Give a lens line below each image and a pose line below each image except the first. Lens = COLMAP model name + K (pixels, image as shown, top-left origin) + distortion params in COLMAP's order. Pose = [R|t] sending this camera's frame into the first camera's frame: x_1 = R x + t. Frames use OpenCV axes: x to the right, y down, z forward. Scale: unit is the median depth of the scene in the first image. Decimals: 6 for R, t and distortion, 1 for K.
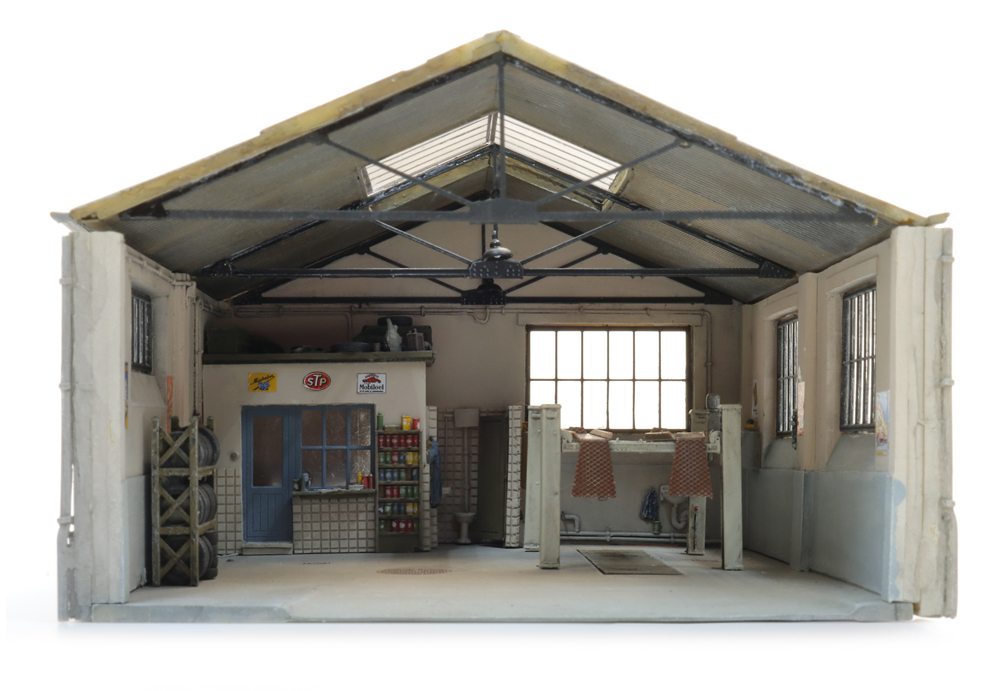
lens RADIAL K [[1960.6, 0, 500.2], [0, 1960.6, 376.7], [0, 0, 1]] dist [0.074452, 0.004347]
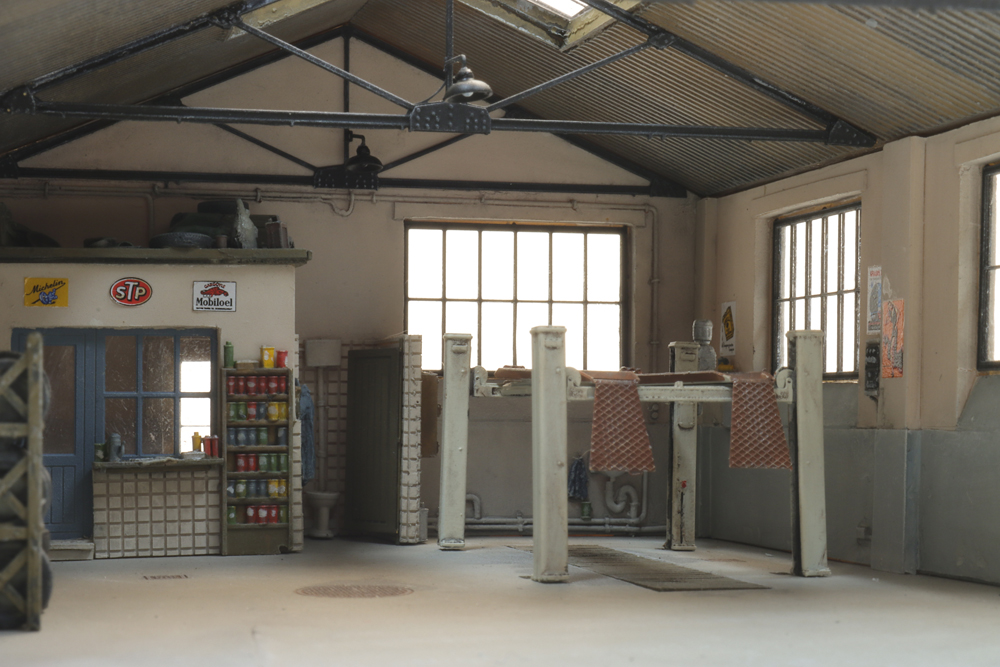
lens RADIAL K [[2057.5, 0, 500.0], [0, 2057.5, 333.5], [0, 0, 1]] dist [-0.044186, 0.308984]
pose [[0.973729, 0.010473, 0.227467, -0.128888], [-0.010348, 0.999945, -0.001744, 0.016005], [-0.227473, -0.000656, 0.973784, 0.310938]]
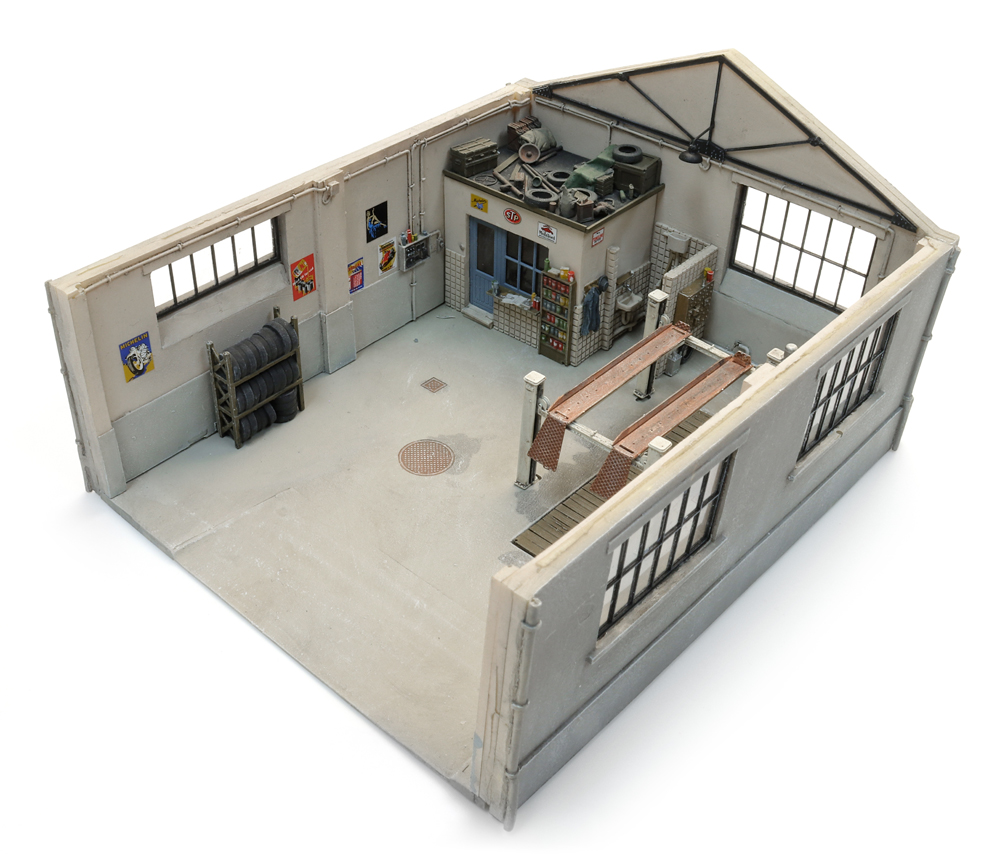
lens RADIAL K [[1193.5, 0, 497.3], [0, 1193.5, 411.9], [0, 0, 1]] dist [0.012764, 0.016488]
pose [[0.732796, 0.426730, -0.530010, 0.348102], [-0.015008, 0.788860, 0.614390, -0.360184], [0.680283, -0.442268, 0.584478, 0.502725]]
